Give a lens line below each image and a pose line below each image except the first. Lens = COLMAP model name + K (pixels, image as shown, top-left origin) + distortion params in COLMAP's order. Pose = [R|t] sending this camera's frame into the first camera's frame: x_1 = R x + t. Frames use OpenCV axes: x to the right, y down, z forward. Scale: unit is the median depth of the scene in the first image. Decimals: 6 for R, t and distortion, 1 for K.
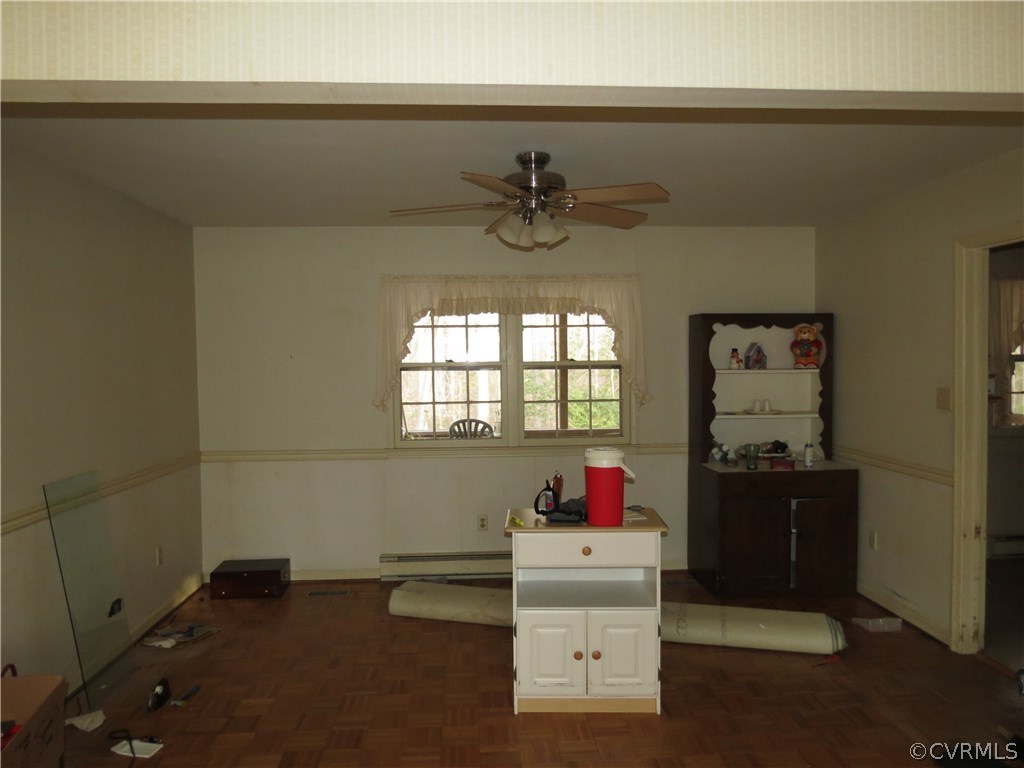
lens RADIAL K [[720.2, 0, 511.4], [0, 720.2, 382.4], [0, 0, 1]] dist [-0.042561, 0.016546]
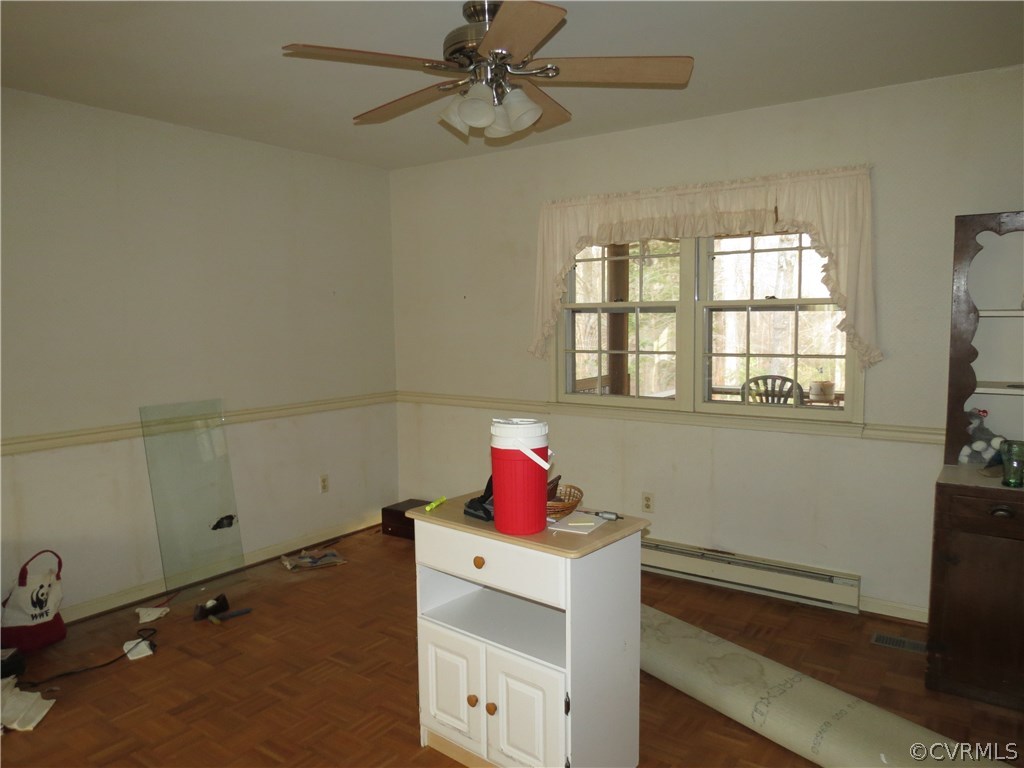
lens RADIAL K [[720.2, 0, 512.5], [0, 720.2, 382.2], [0, 0, 1]] dist [-0.042561, 0.016546]
pose [[0.782880, 0.058800, -0.619388, 0.347448], [-0.015735, 0.997077, 0.074768, 0.003588], [0.621974, -0.048788, 0.781516, 0.298209]]
